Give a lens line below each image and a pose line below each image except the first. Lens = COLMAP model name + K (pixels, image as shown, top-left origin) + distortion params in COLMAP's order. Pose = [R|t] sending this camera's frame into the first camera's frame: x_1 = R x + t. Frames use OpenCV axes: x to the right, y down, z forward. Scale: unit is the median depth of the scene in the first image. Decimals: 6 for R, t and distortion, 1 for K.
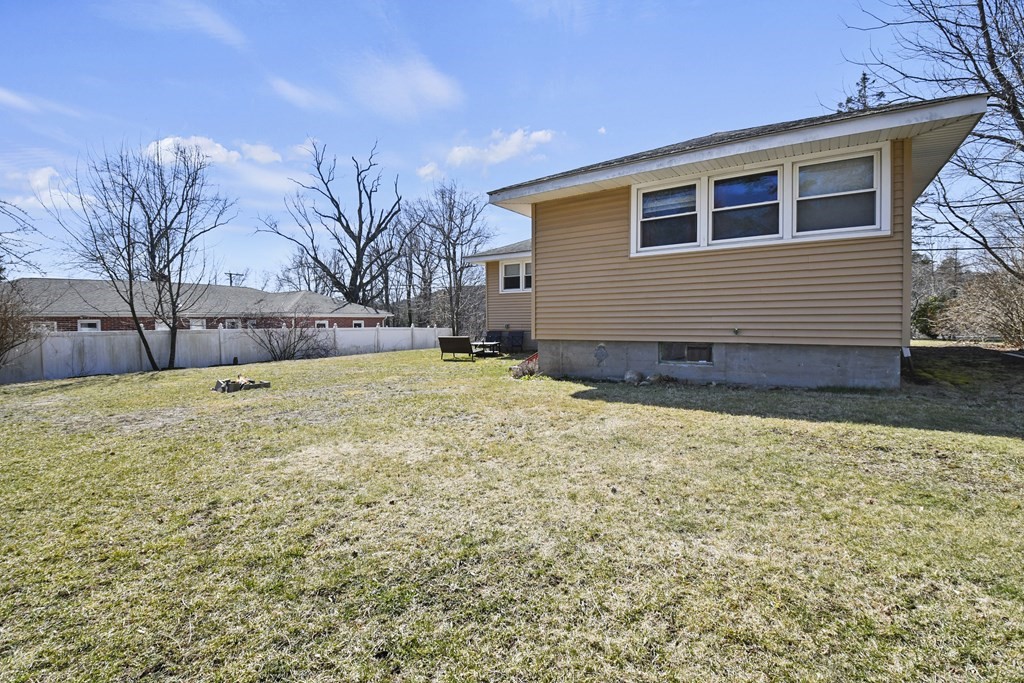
lens RADIAL K [[453.7, 0, 520.2], [0, 453.7, 343.6], [0, 0, 1]] dist [-0.016642, -0.004178]
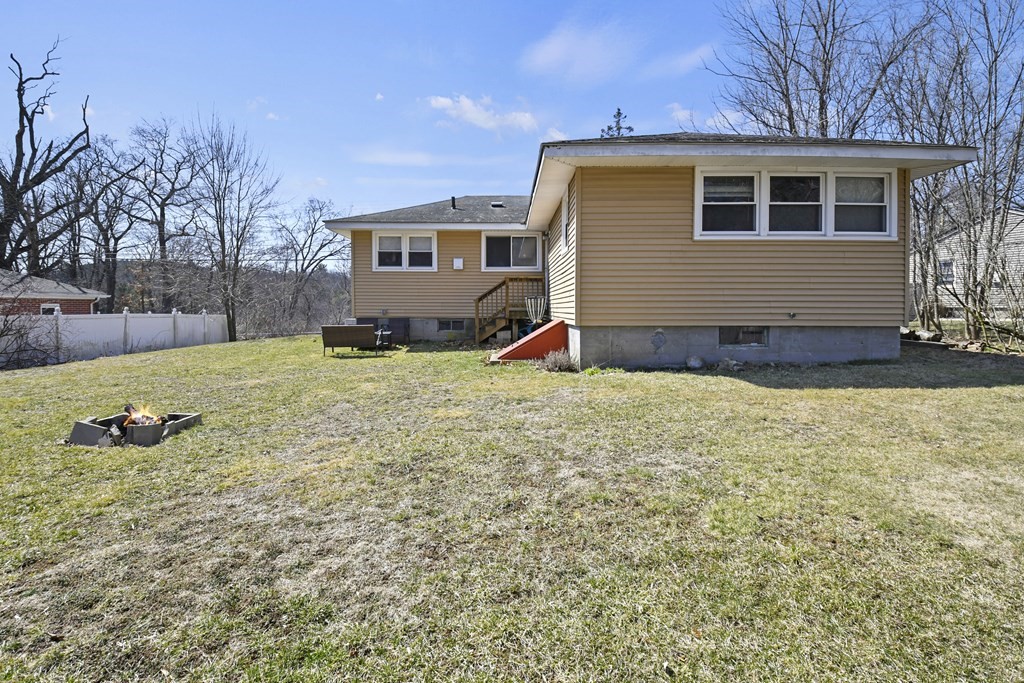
lens RADIAL K [[453.7, 0, 511.3], [0, 453.7, 326.8], [0, 0, 1]] dist [-0.016642, -0.004178]
pose [[0.830819, -0.017896, 0.556255, -0.630631], [0.021679, 0.999765, -0.000215, -0.012301], [-0.556121, 0.012238, 0.831011, 0.414633]]
